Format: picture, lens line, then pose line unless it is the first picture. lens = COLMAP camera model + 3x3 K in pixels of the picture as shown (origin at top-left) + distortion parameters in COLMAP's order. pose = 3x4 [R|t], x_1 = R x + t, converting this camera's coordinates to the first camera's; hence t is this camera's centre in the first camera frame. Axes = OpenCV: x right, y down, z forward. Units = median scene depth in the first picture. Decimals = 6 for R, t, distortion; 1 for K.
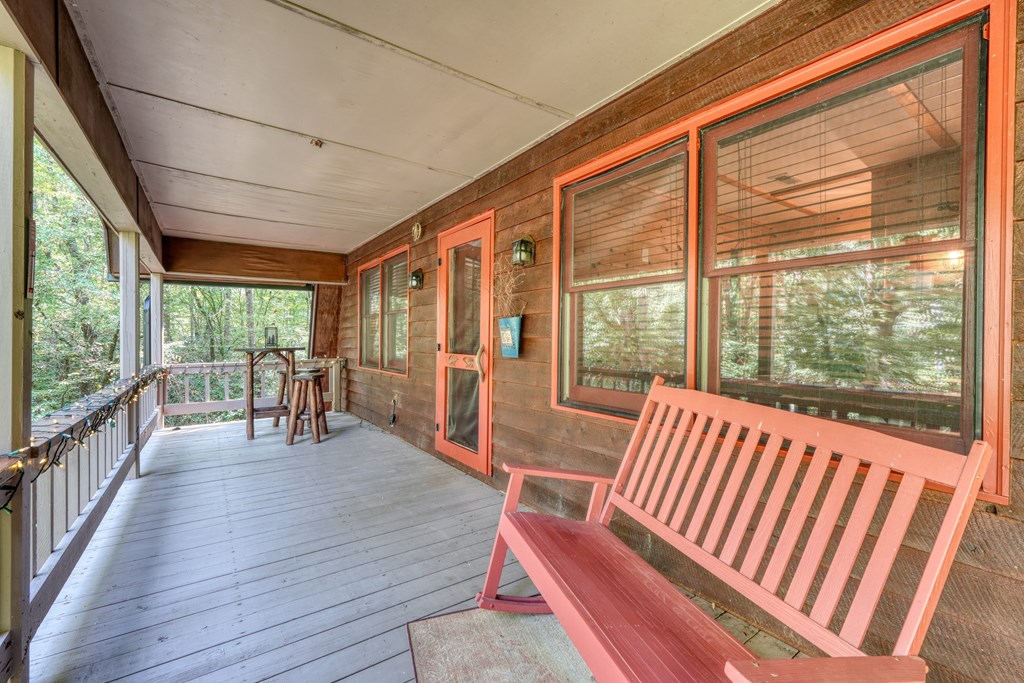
lens RADIAL K [[435.0, 0, 513.5], [0, 435.0, 338.9], [0, 0, 1]] dist [-0.000428, 0.000093]
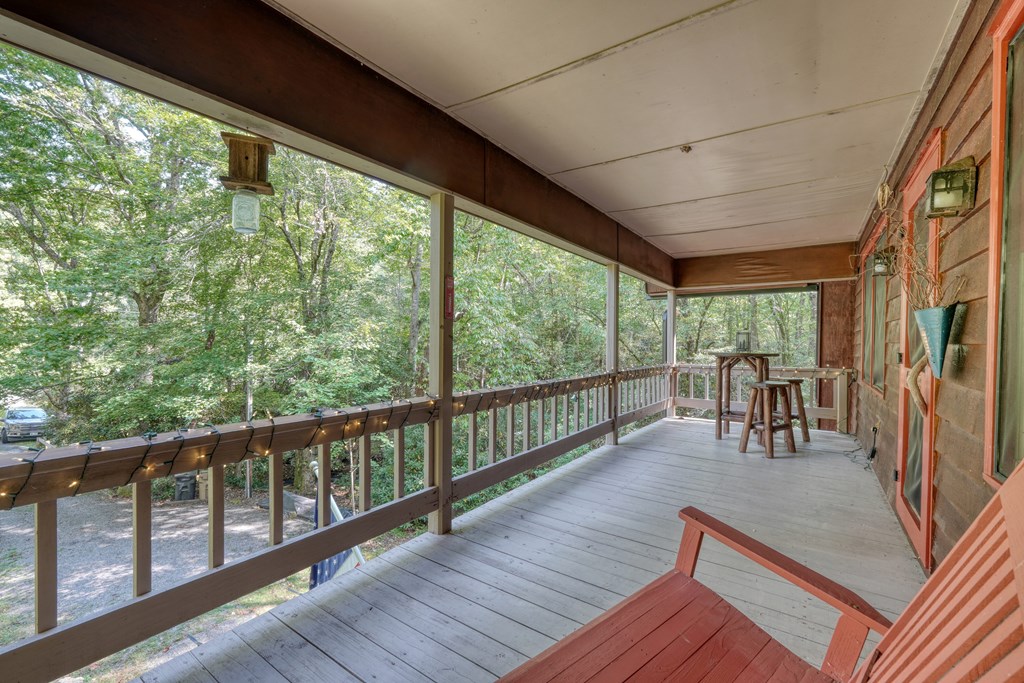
lens RADIAL K [[435.0, 0, 512.6], [0, 435.0, 344.5], [0, 0, 1]] dist [-0.000428, 0.000093]
pose [[0.340501, 0.011959, -0.940168, 0.204227], [-0.013836, 0.999875, 0.007707, 0.000443], [0.940142, 0.010384, 0.340623, 0.159338]]
